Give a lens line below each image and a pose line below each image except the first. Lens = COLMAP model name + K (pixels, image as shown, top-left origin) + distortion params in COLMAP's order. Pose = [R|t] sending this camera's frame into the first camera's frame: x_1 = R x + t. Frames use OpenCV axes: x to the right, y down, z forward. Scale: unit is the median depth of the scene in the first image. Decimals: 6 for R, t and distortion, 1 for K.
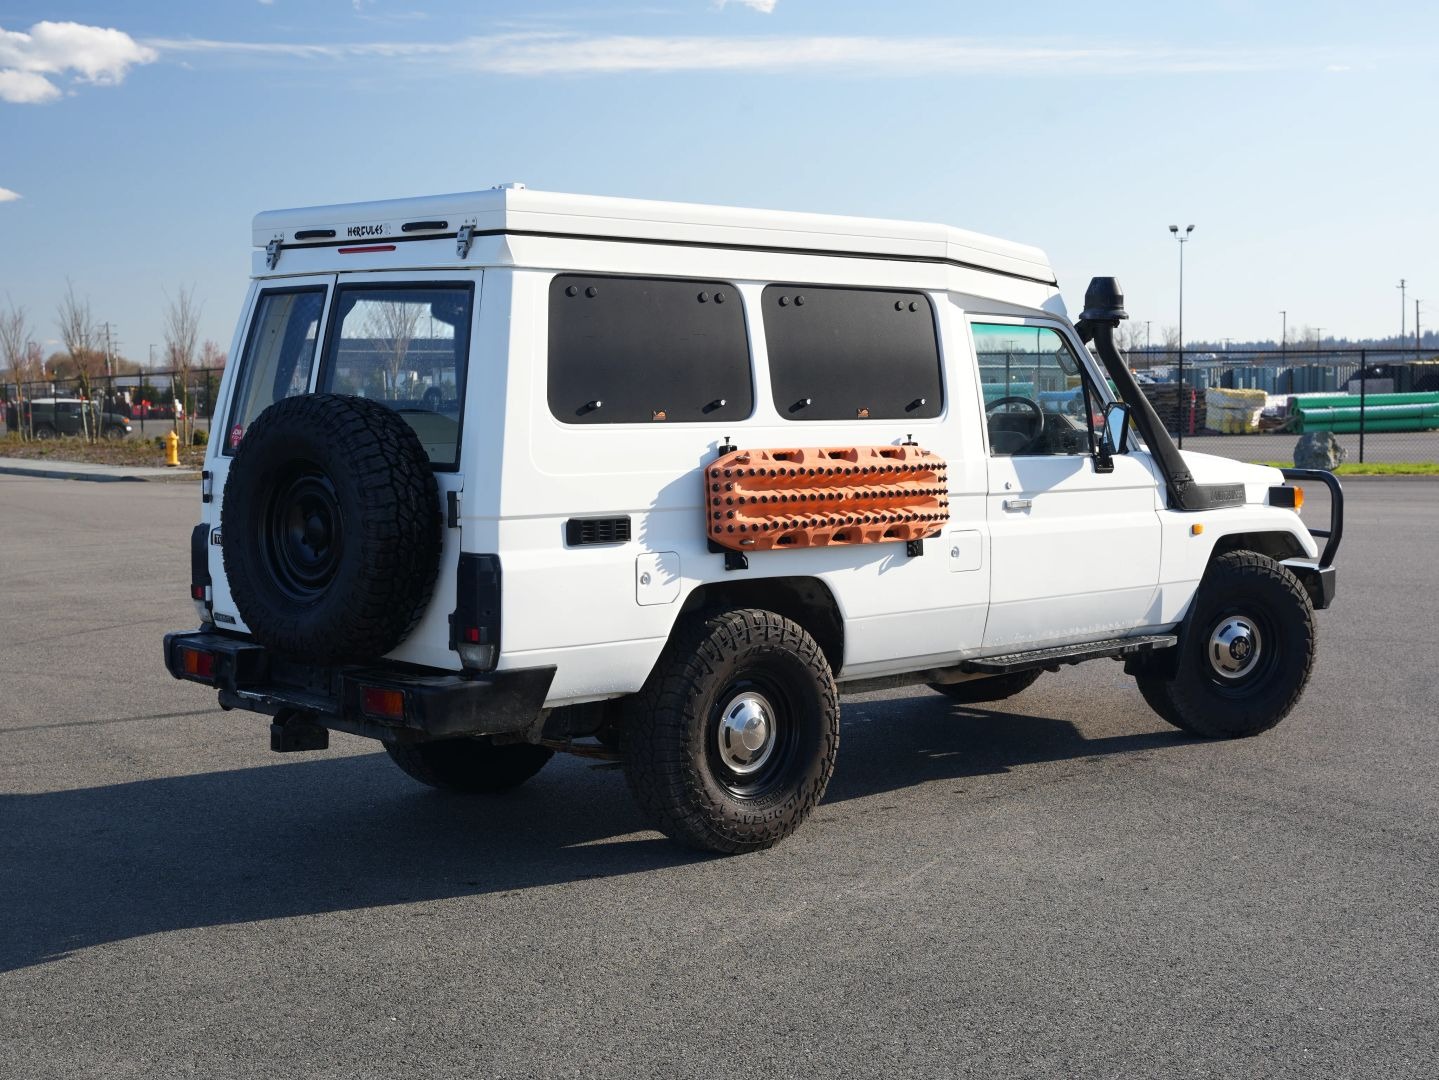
lens RADIAL K [[2095.7, 0, 719.5], [0, 2095.7, 540.0], [0, 0, 1]] dist [0.028207, 0.034702]
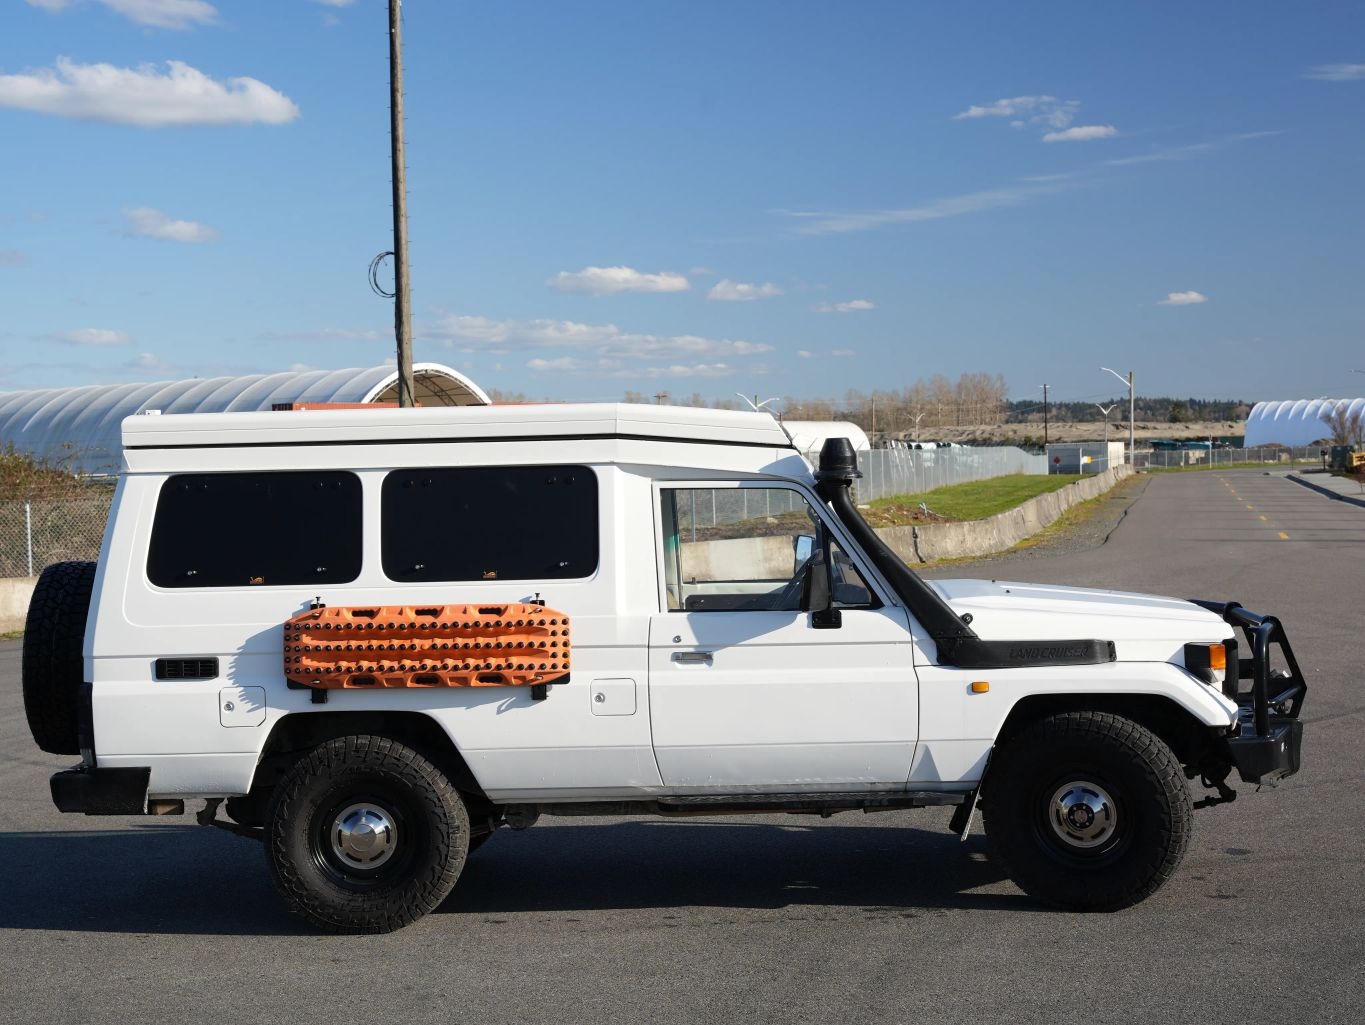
lens RADIAL K [[2216.9, 0, 682.5], [0, 2216.9, 512.5], [0, 0, 1]] dist [0.077742, 0.056391]
pose [[0.696349, 0.004684, -0.717688, 1.092479], [-0.026533, 0.999463, -0.019221, -0.078663], [0.717213, 0.032427, 0.696099, 0.225587]]
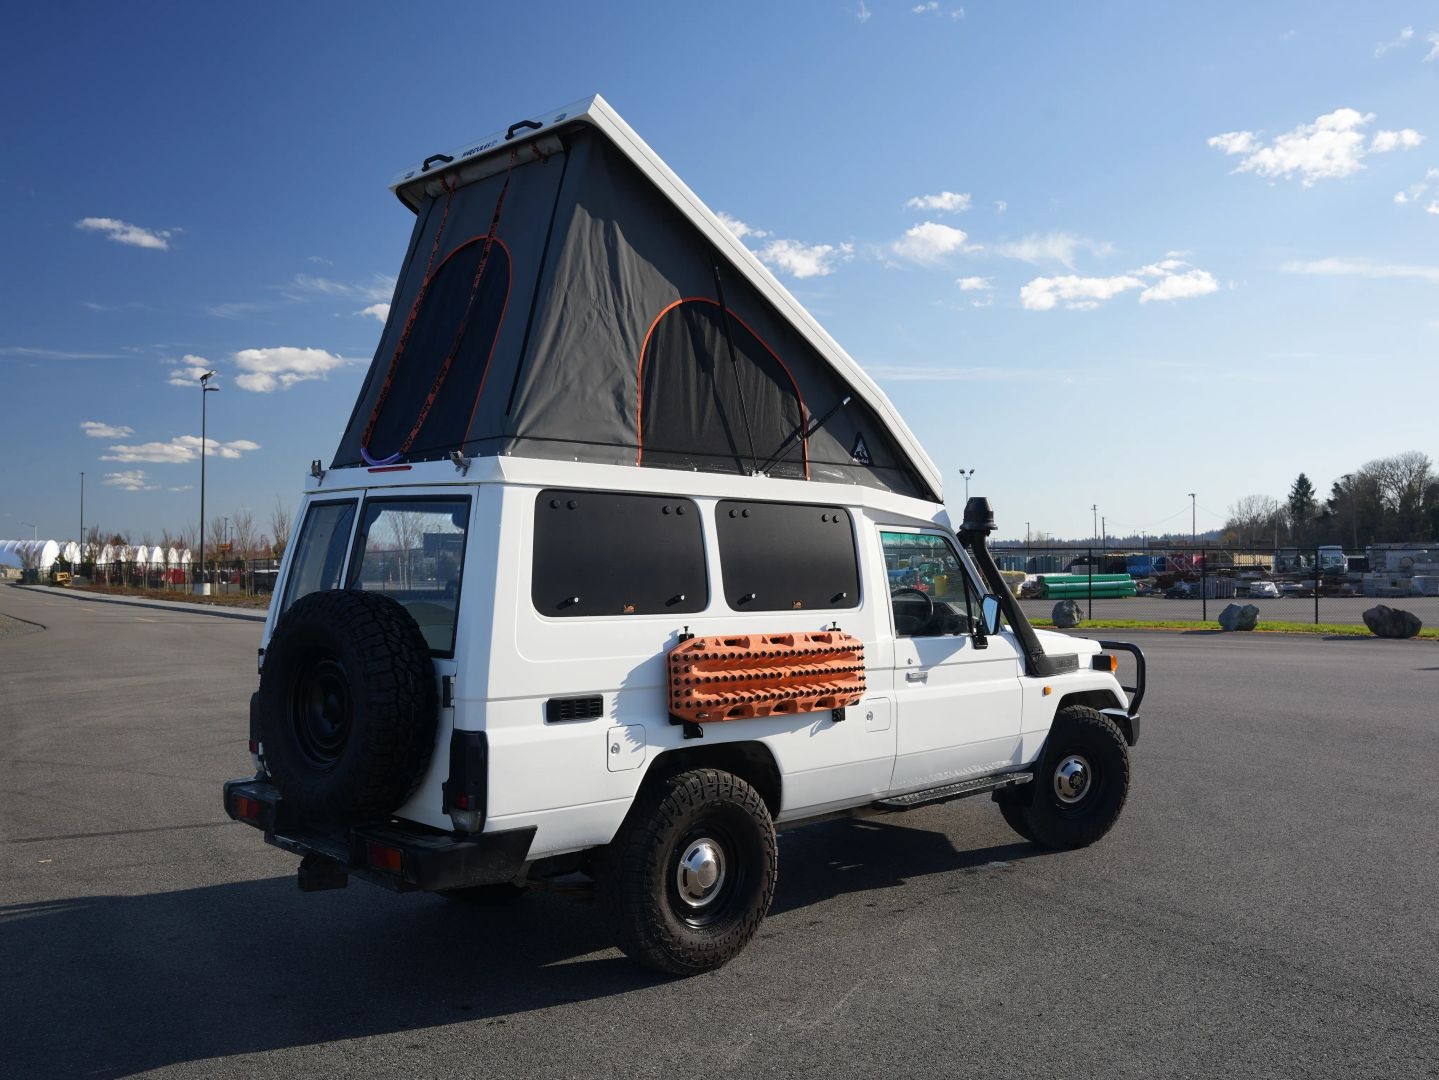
lens RADIAL K [[1293.1, 0, 719.5], [0, 1293.1, 540.0], [0, 0, 1]] dist [-0.129139, 0.071911]
pose [[0.999573, 0.007974, 0.028098, 0.001540], [-0.005353, 0.995730, -0.092163, -0.029952], [-0.028713, 0.091973, 0.995347, 0.258919]]
